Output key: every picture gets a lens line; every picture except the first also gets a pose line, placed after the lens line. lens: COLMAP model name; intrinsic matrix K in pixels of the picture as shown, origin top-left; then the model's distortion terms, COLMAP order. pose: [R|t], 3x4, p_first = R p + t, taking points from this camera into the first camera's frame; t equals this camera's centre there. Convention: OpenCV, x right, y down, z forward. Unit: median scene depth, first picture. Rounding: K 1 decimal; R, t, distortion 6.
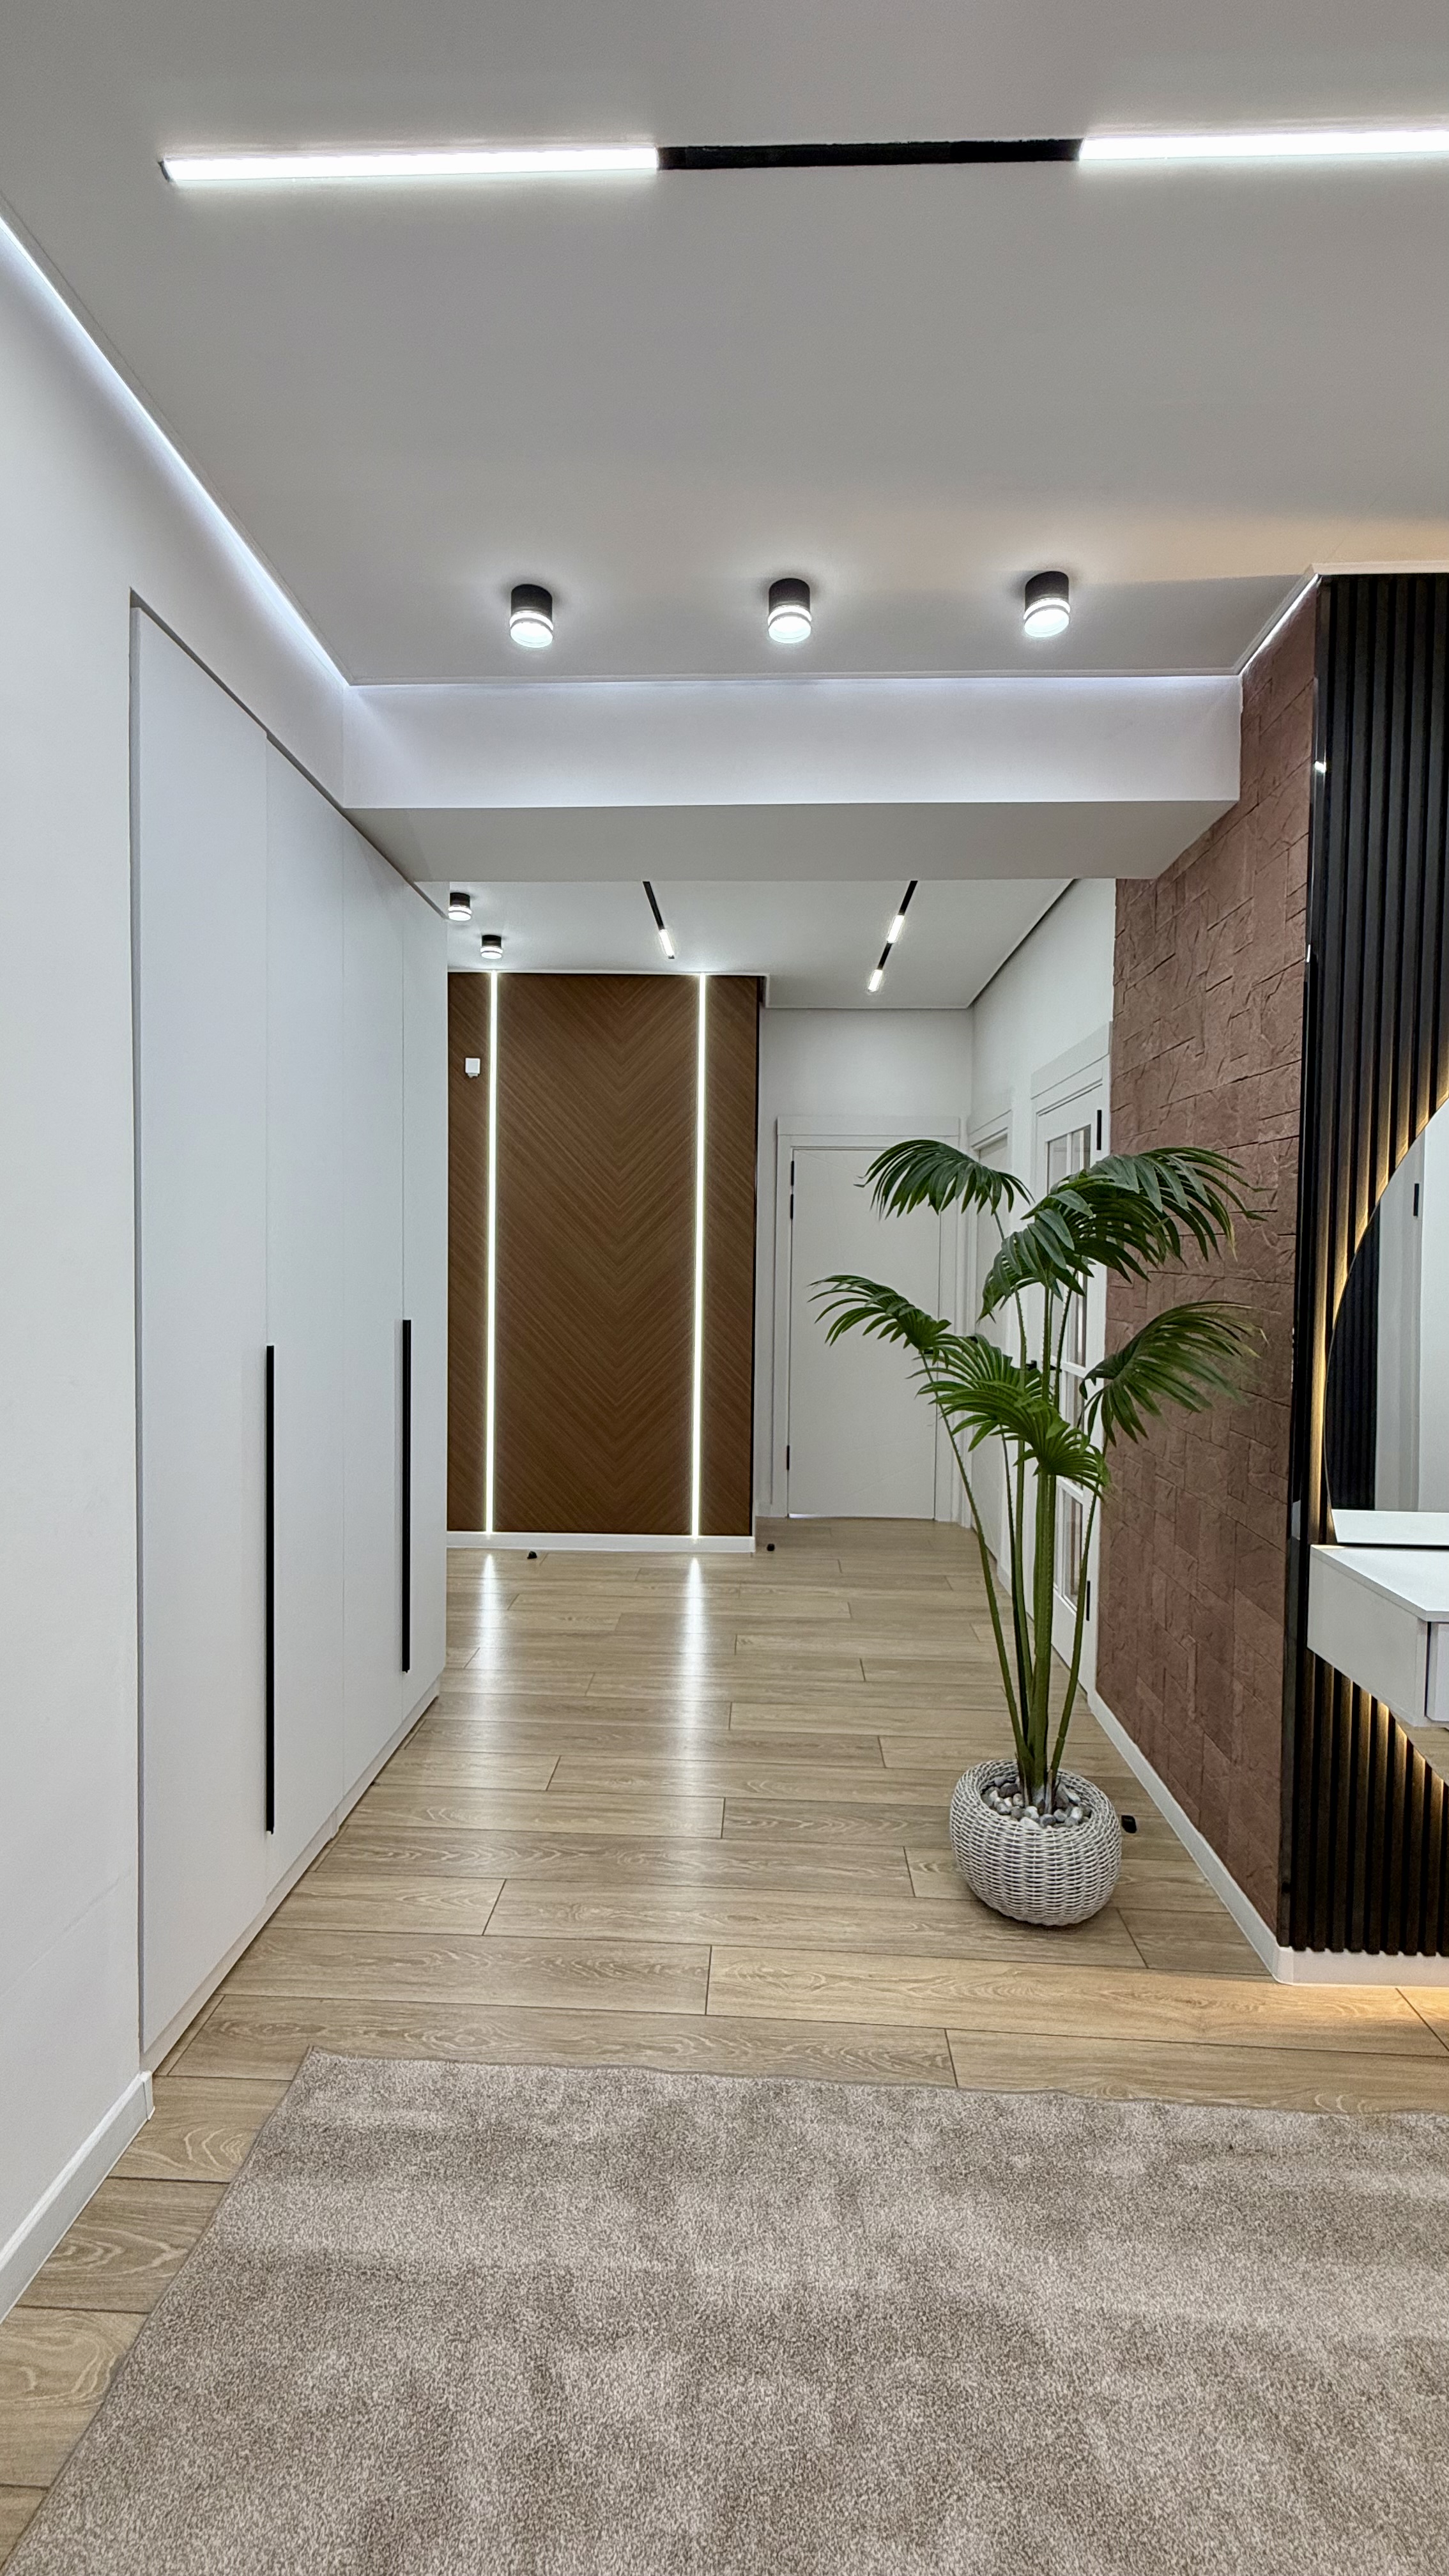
lens RADIAL K [[1025.8, 0, 725.6], [0, 1025.8, 1282.0], [0, 0, 1]] dist [-0.001169, 0.000462]
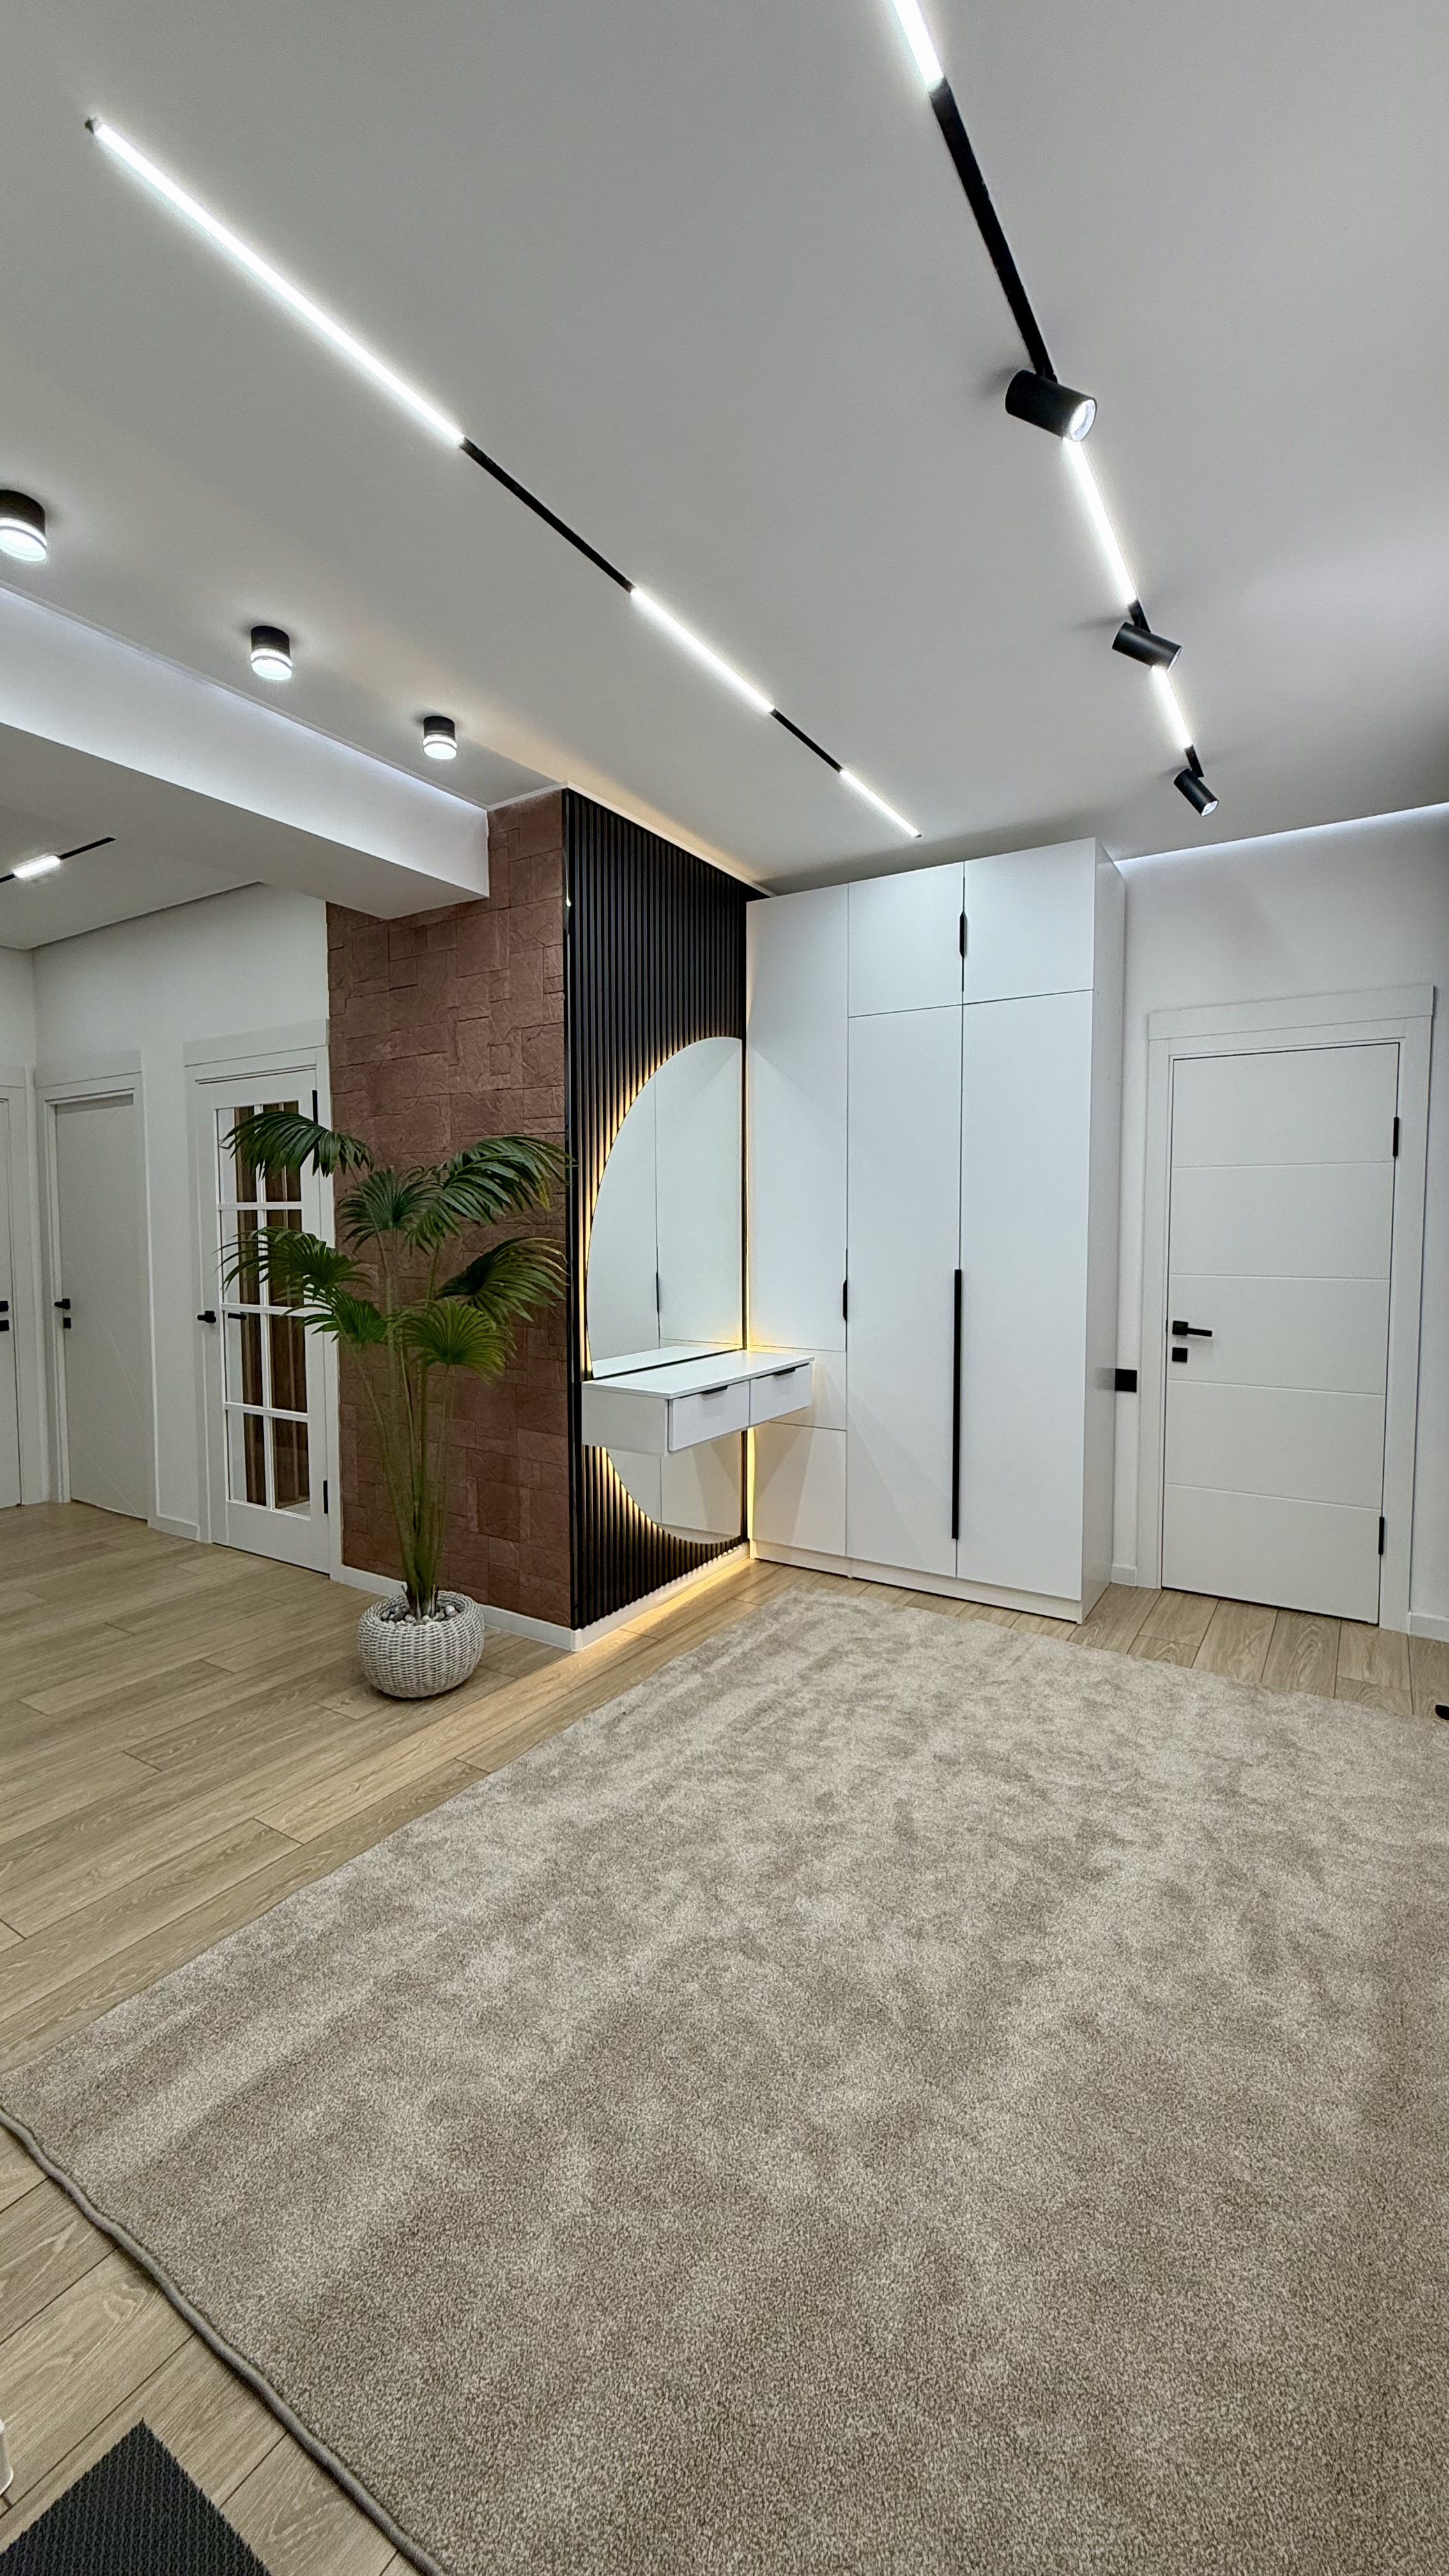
lens RADIAL K [[1025.8, 0, 724.2], [0, 1025.8, 1285.3], [0, 0, 1]] dist [-0.001169, 0.000462]
pose [[0.496462, -0.070223, 0.865214, -0.726454], [0.038228, 0.997524, 0.059026, 0.012224], [-0.867216, 0.003771, 0.497917, -0.022178]]
